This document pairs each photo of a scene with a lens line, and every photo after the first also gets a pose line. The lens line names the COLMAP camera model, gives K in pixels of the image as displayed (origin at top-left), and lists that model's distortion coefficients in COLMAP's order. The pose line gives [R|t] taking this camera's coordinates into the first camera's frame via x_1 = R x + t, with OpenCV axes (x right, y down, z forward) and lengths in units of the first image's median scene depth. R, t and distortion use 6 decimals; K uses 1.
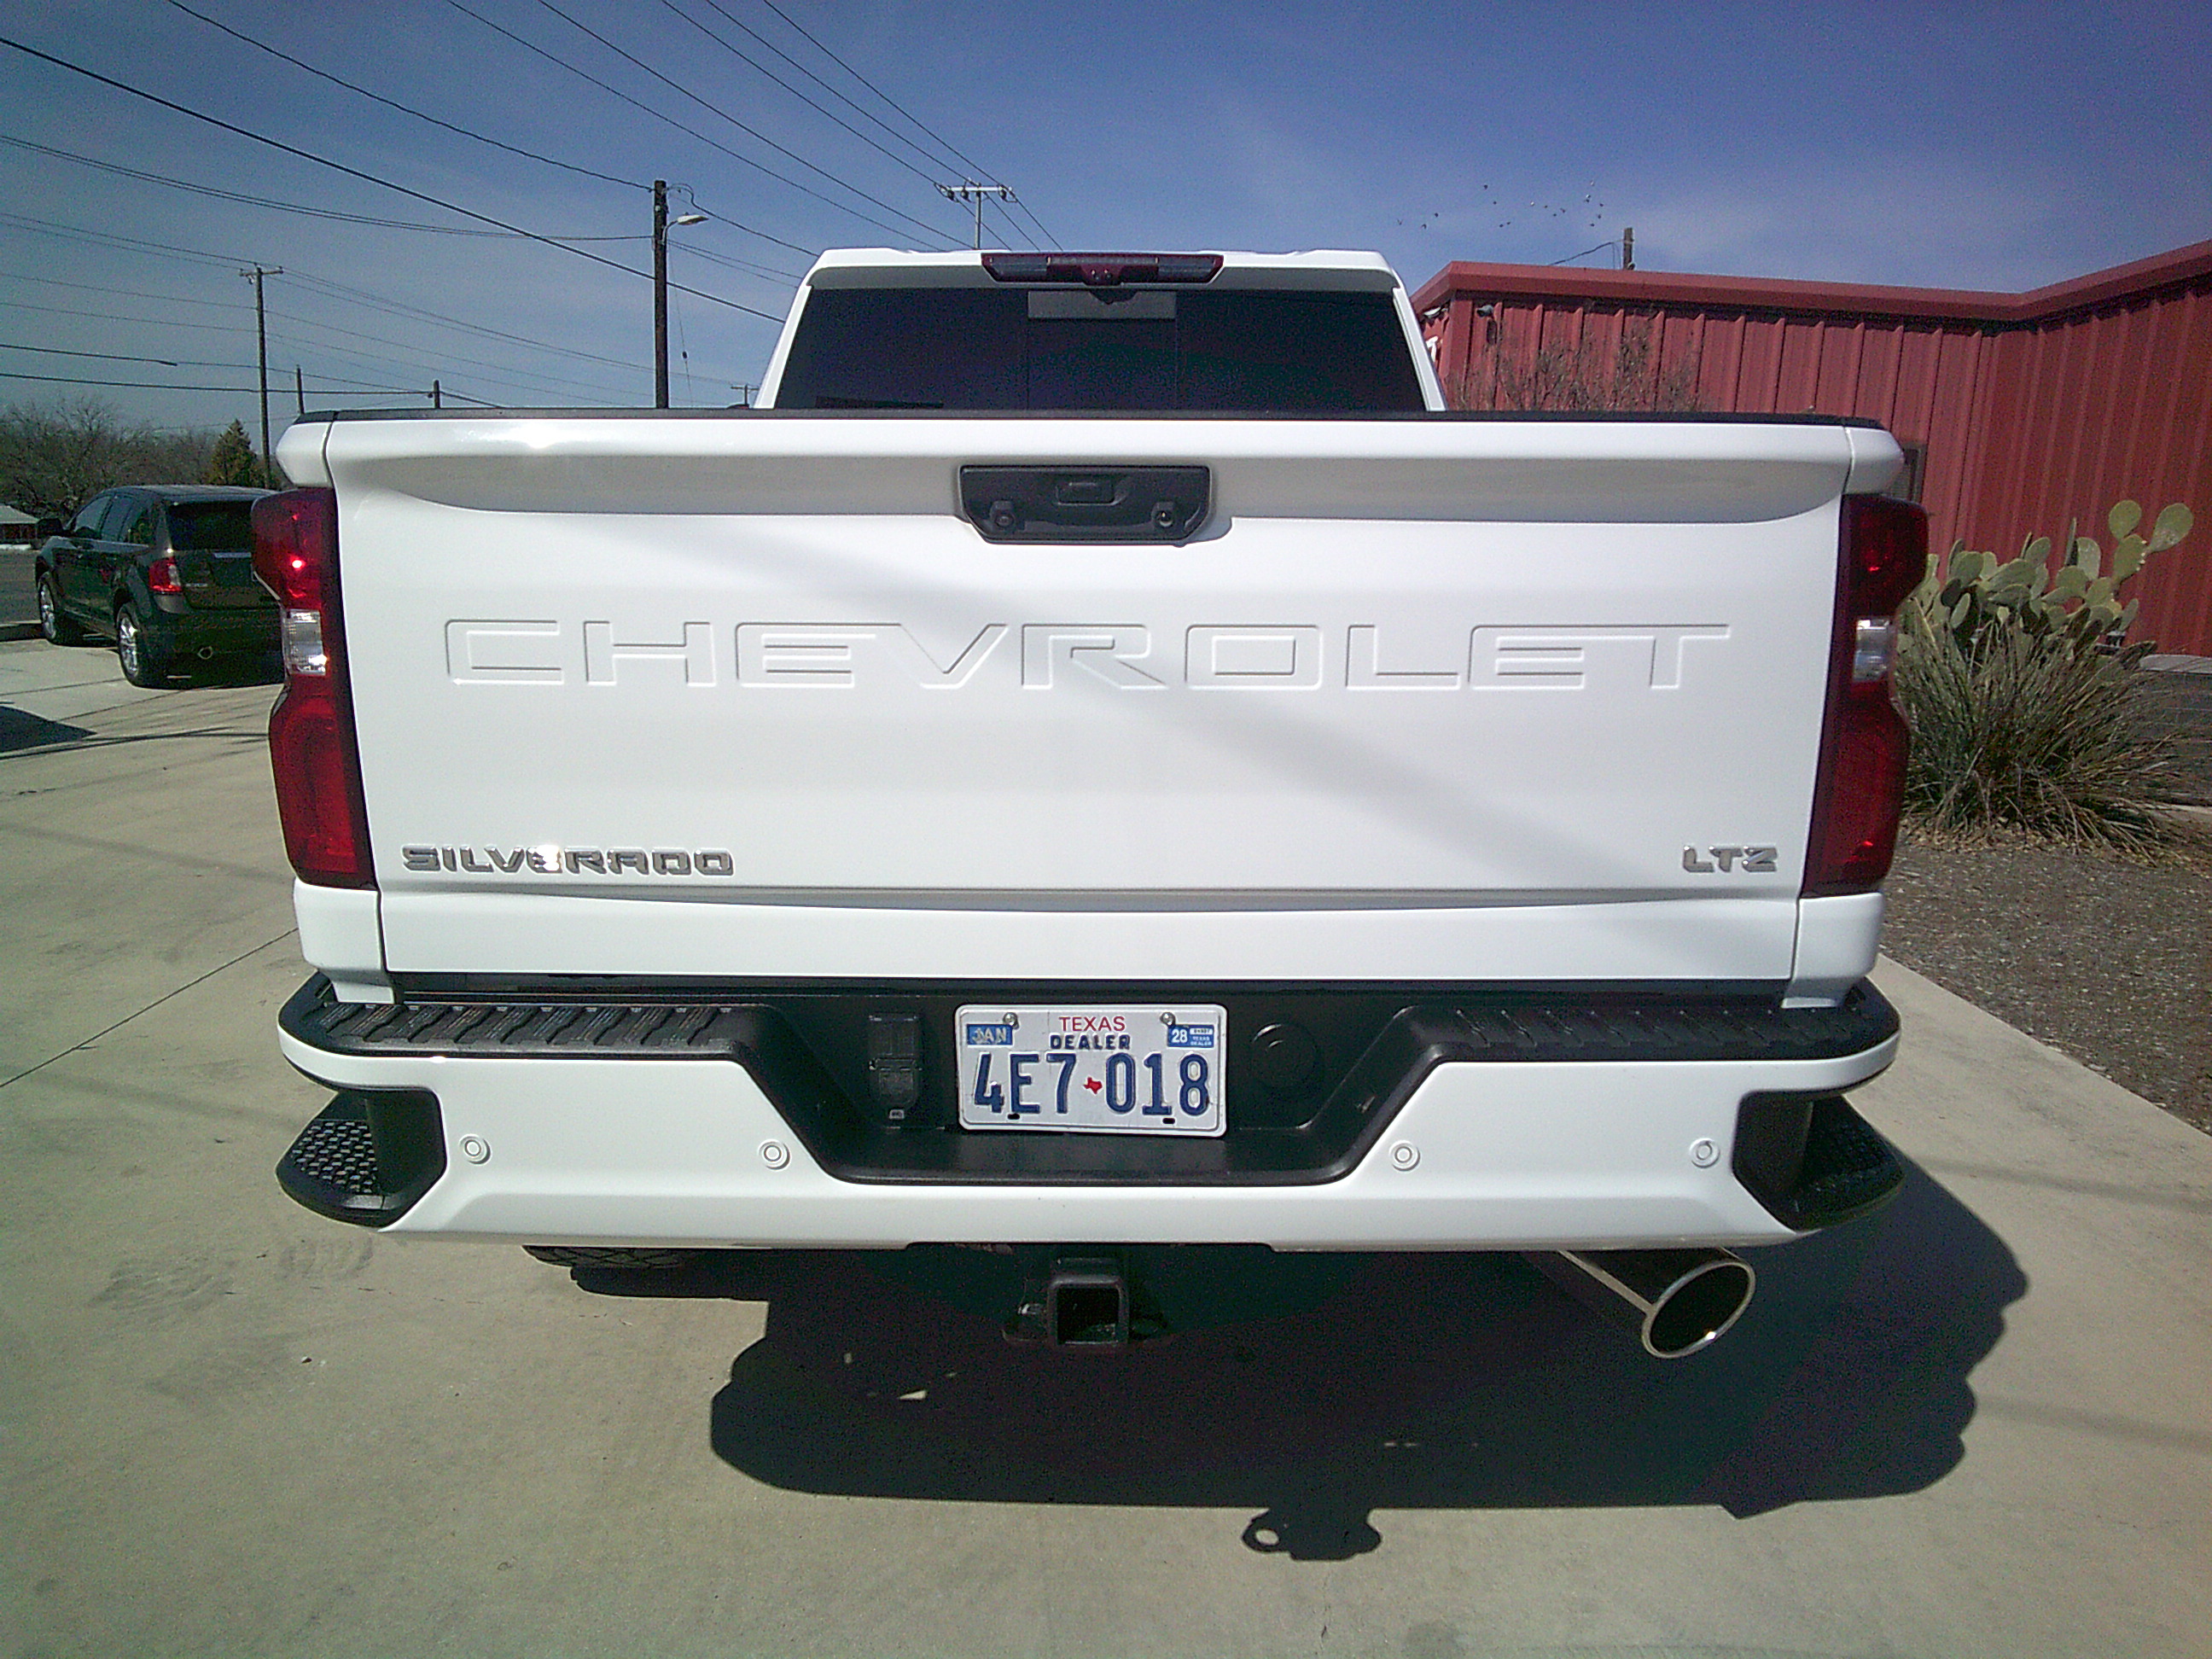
lens RADIAL K [[1545.0, 0, 1111.9], [0, 1545.0, 837.8], [0, 0, 1]] dist [0.010149, -0.031975]
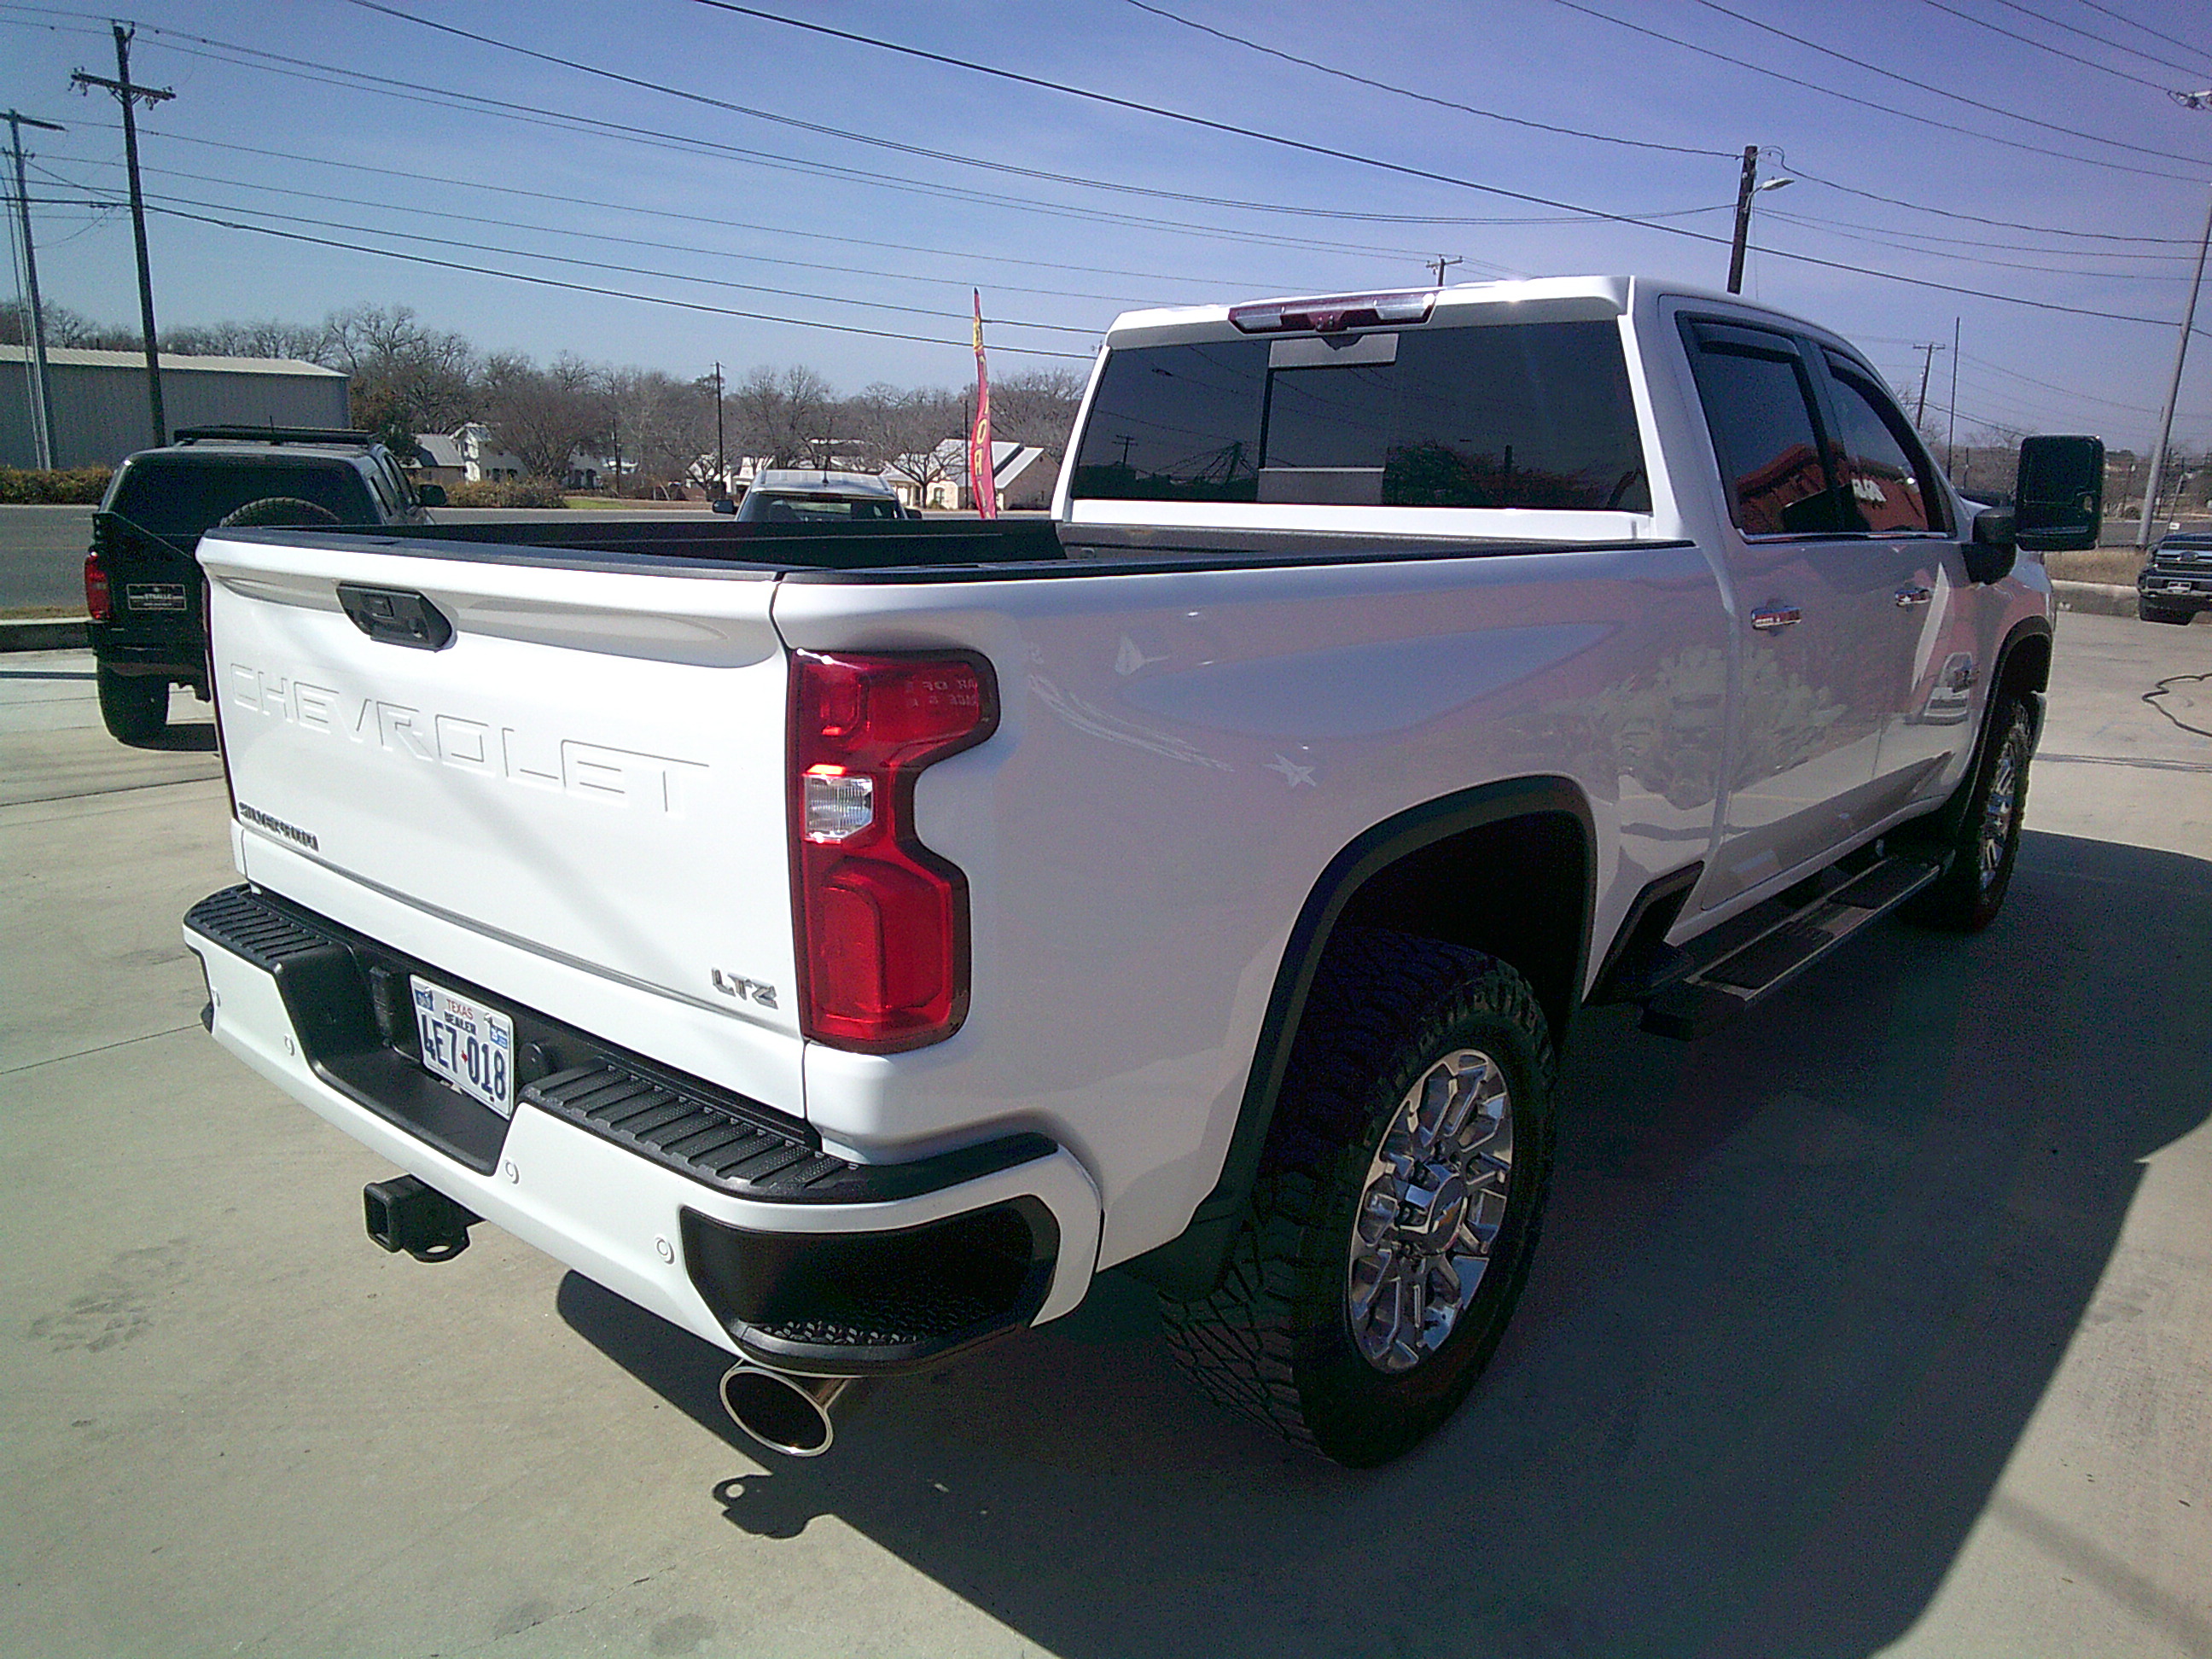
lens RADIAL K [[1545.0, 0, 1118.3], [0, 1545.0, 842.2], [0, 0, 1]] dist [0.010149, -0.031975]
pose [[0.761134, 0.153477, -0.630175, 0.292436], [-0.139000, 0.987624, 0.072646, -0.045859], [0.633526, 0.032301, 0.773047, 0.083905]]
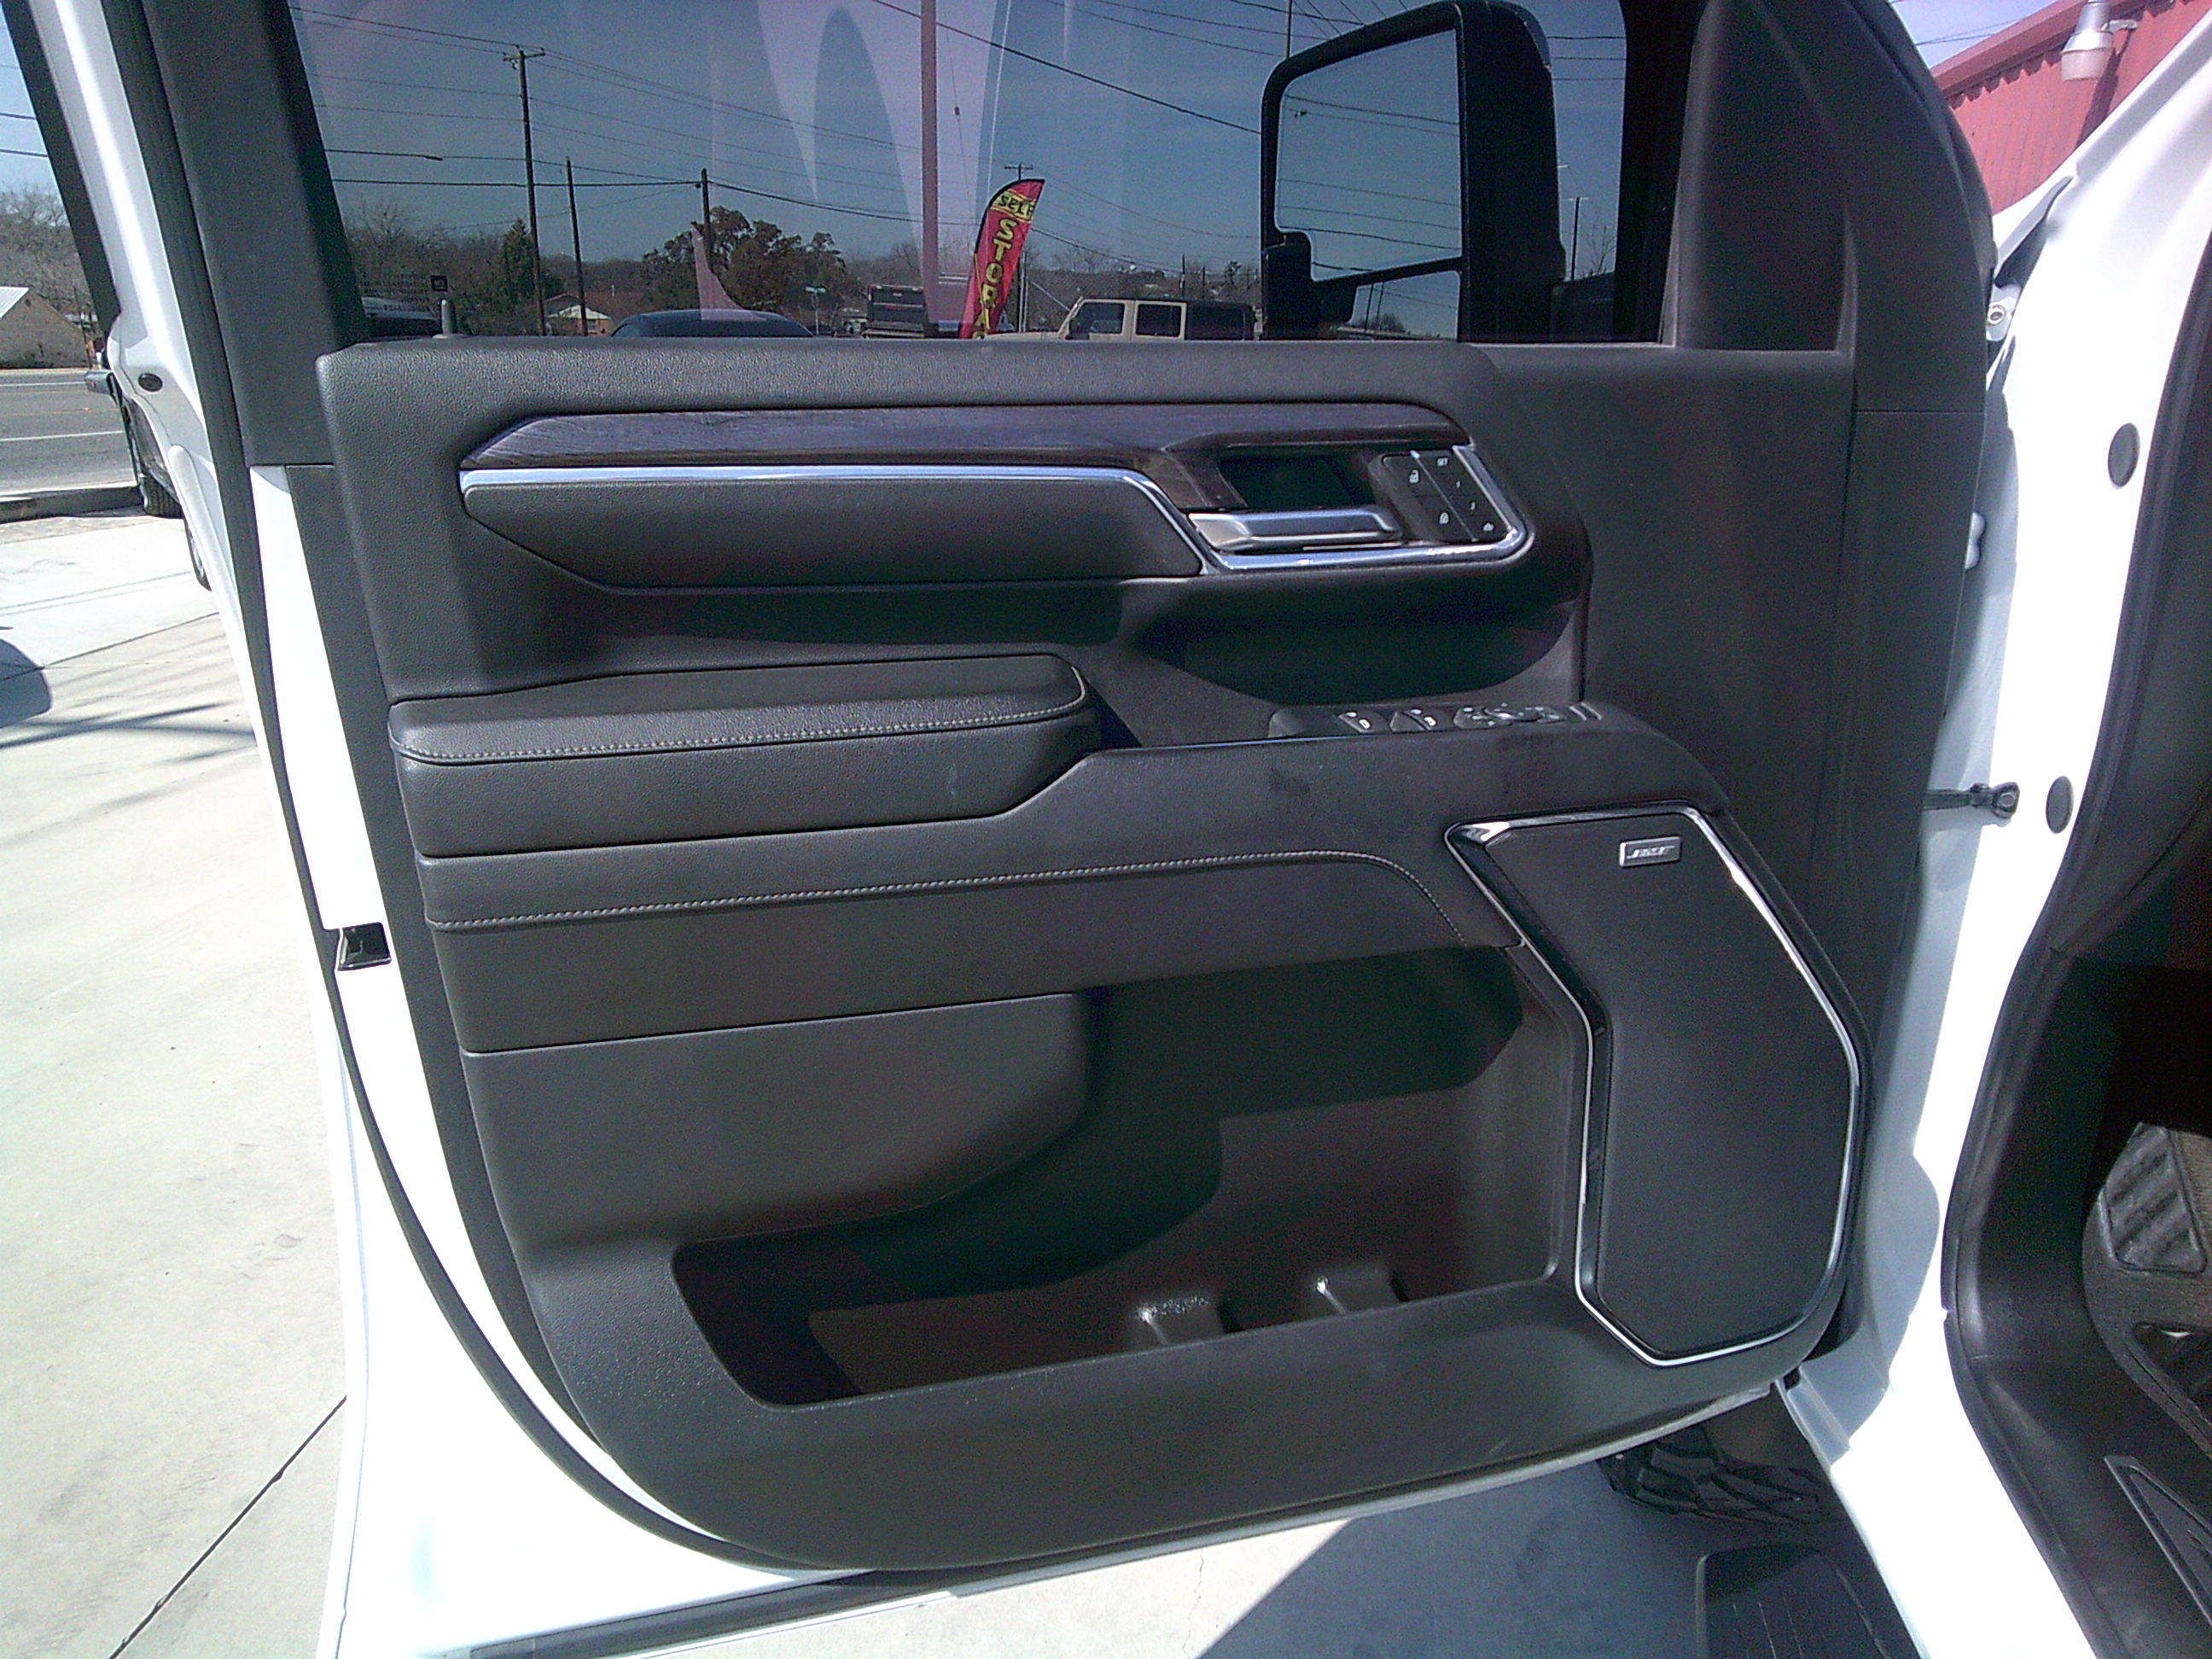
lens RADIAL K [[1545.0, 0, 1107.5], [0, 1545.0, 819.5], [0, 0, 1]] dist [0.010149, -0.031975]
pose [[0.985290, 0.037534, -0.166719, -0.196962], [-0.017779, 0.992802, 0.118440, -0.167401], [0.169965, -0.113733, 0.978865, 0.705499]]
